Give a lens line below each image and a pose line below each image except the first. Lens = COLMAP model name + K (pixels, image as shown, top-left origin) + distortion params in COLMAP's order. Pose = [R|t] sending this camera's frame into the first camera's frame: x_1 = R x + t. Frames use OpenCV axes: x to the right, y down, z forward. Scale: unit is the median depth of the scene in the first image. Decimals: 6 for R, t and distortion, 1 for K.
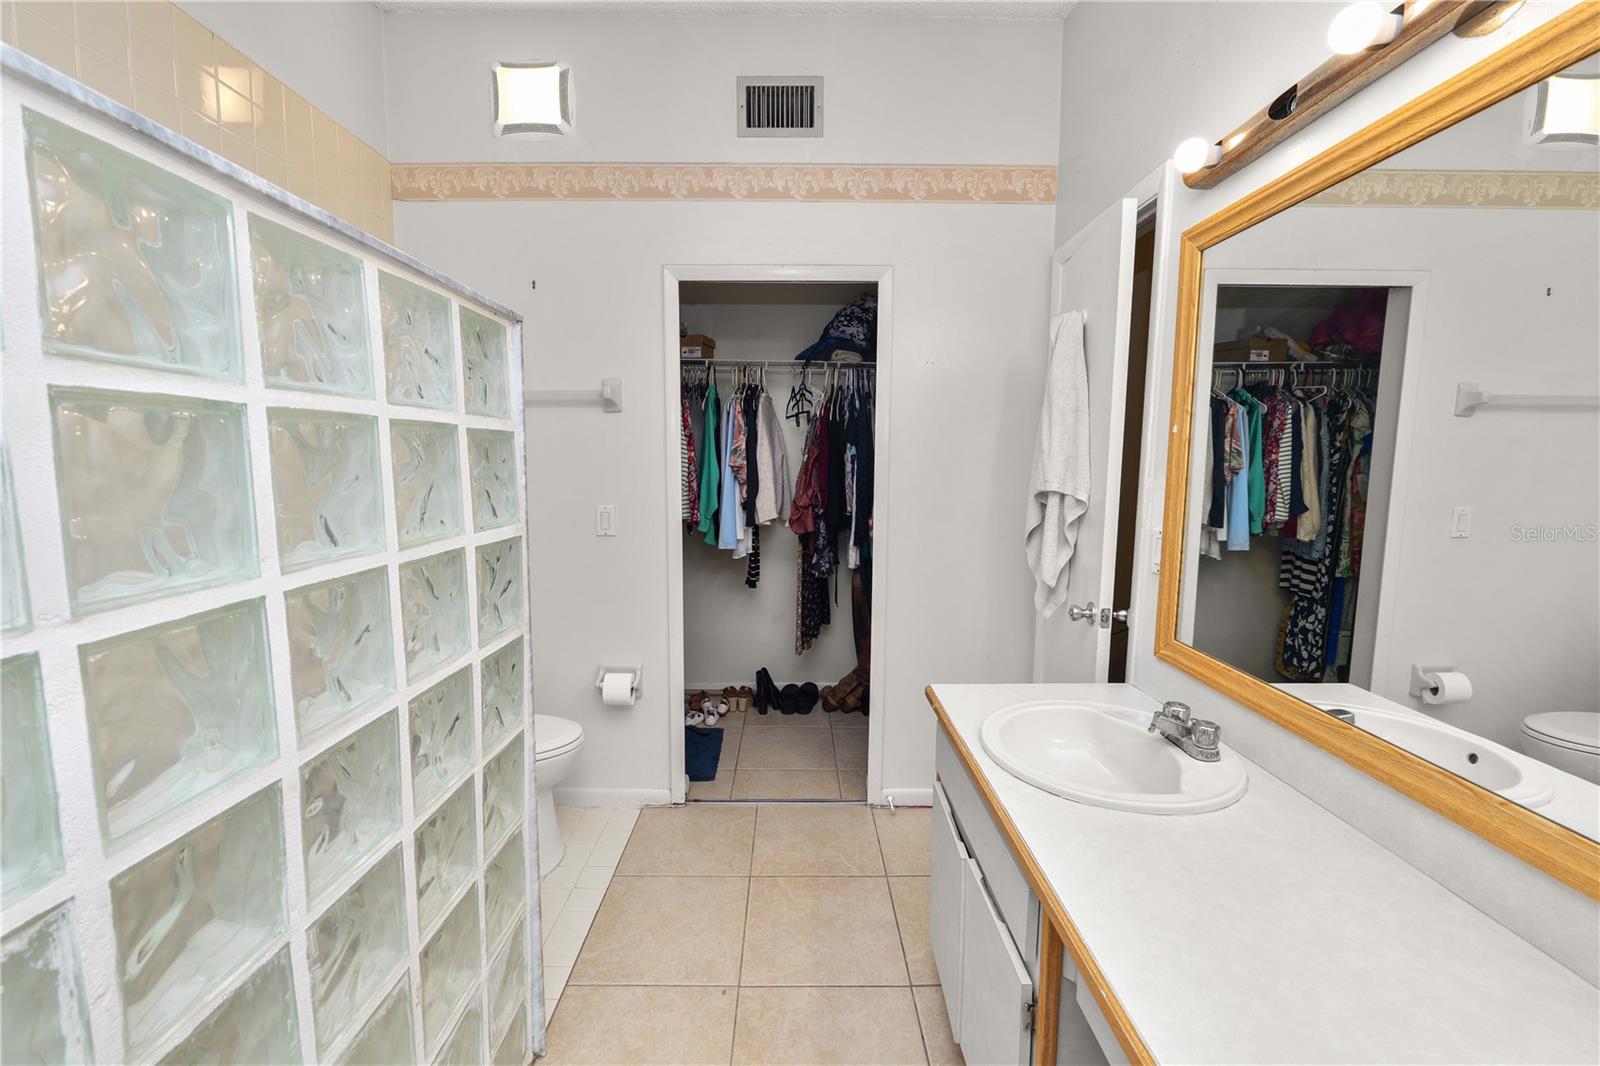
lens RADIAL K [[650.0, 0, 803.2], [0, 650.0, 531.0], [0, 0, 1]] dist [-0.012488, 0.000109]
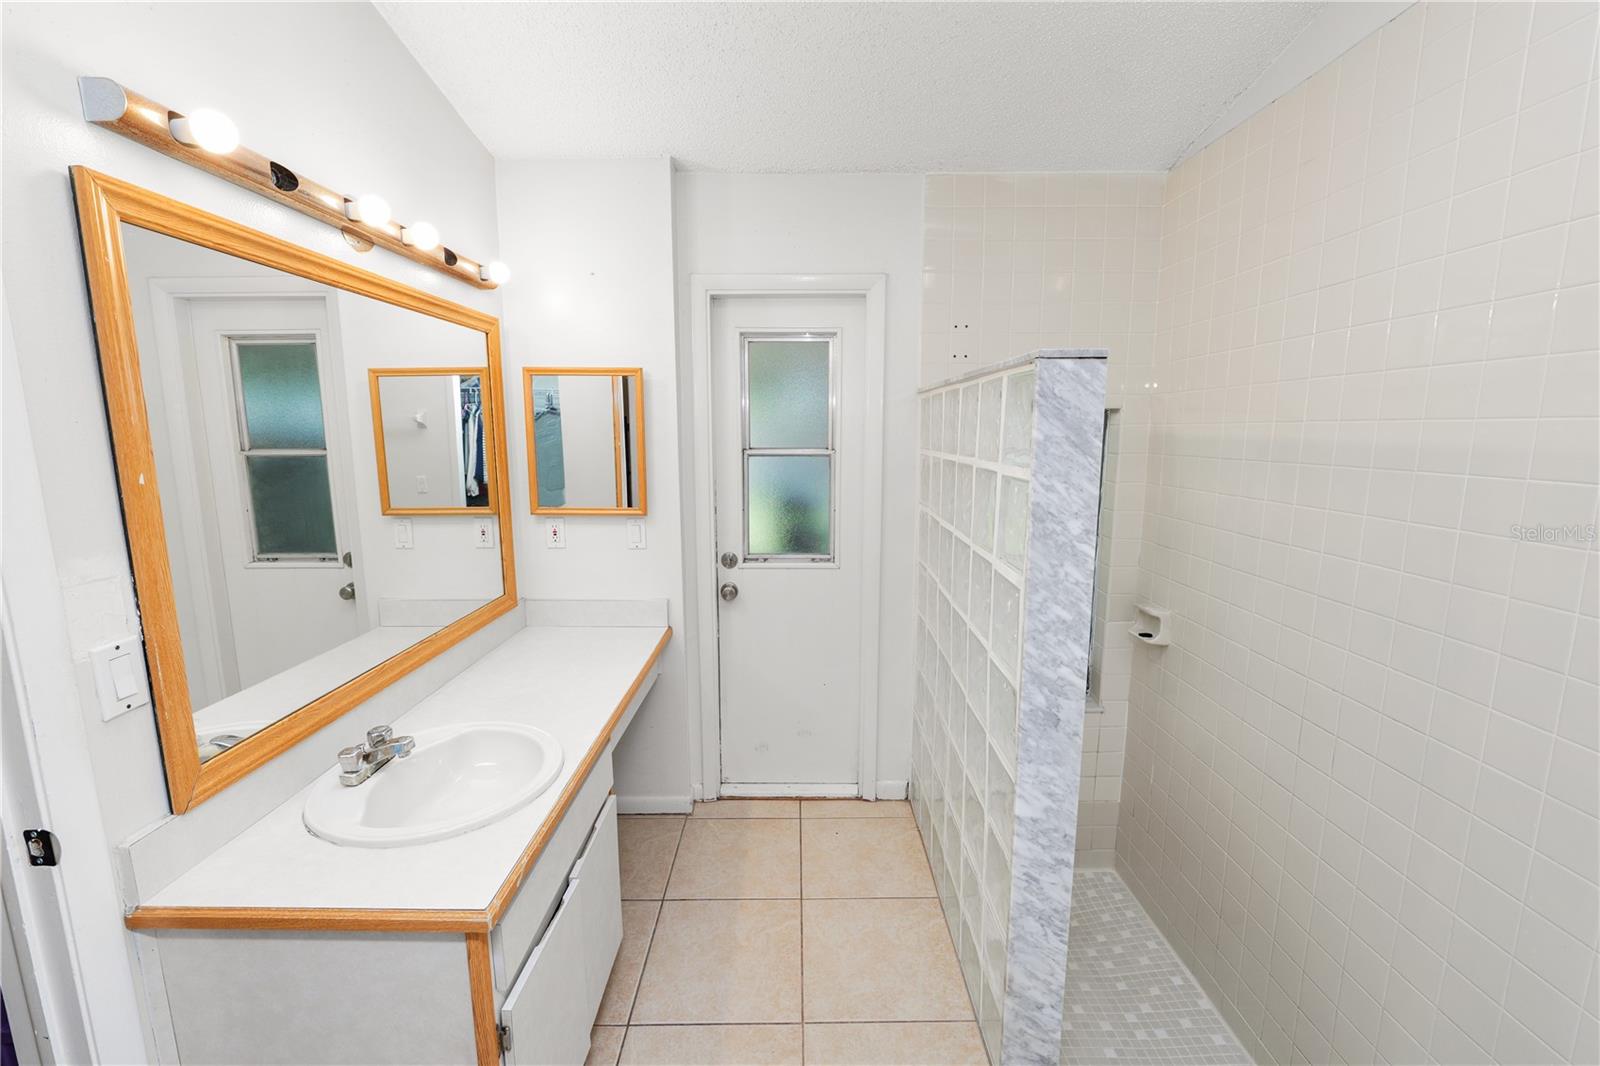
lens RADIAL K [[650.0, 0, 803.2], [0, 650.0, 531.0], [0, 0, 1]] dist [-0.012488, 0.000109]
pose [[-0.999996, -0.000744, 0.002668, -0.135983], [-0.000014, 0.964609, 0.263686, -0.361972], [-0.002769, 0.263685, -0.964605, 2.138726]]
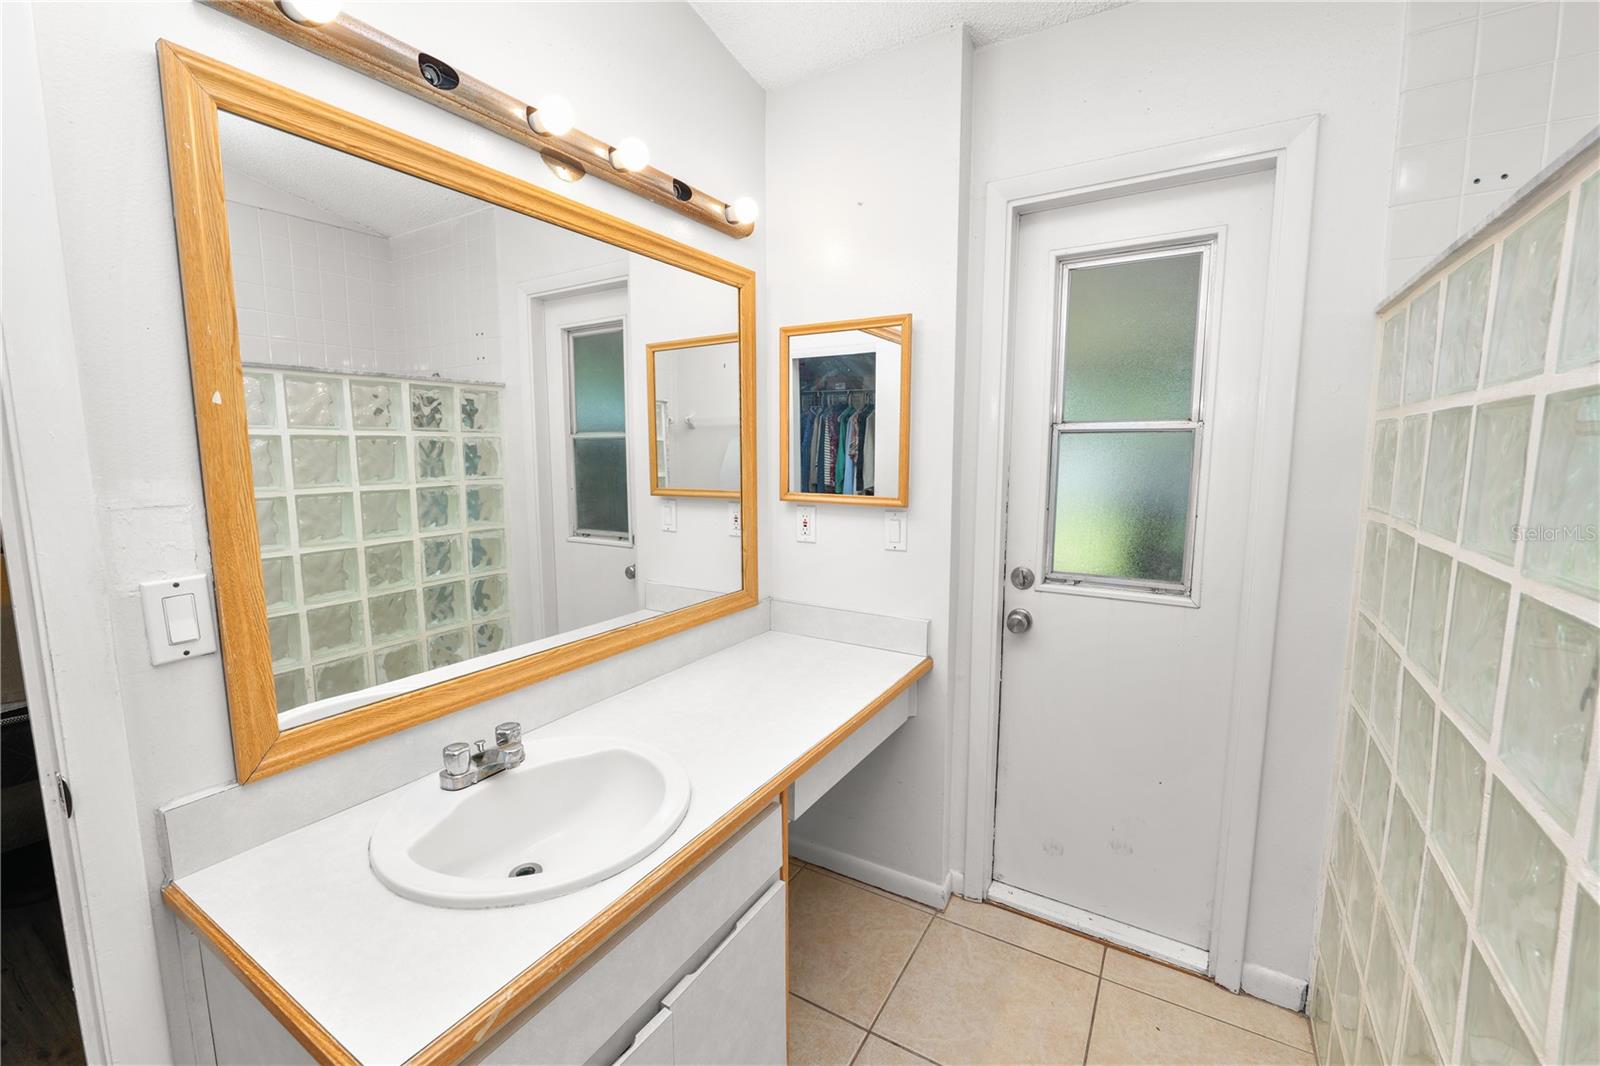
lens RADIAL K [[650.0, 0, 803.2], [0, 650.0, 531.0], [0, 0, 1]] dist [-0.012488, 0.000109]
pose [[-0.852222, -0.062667, 0.519413, -0.241162], [0.061236, 0.974028, 0.217988, -0.173645], [-0.519584, 0.217581, -0.826251, 1.599406]]
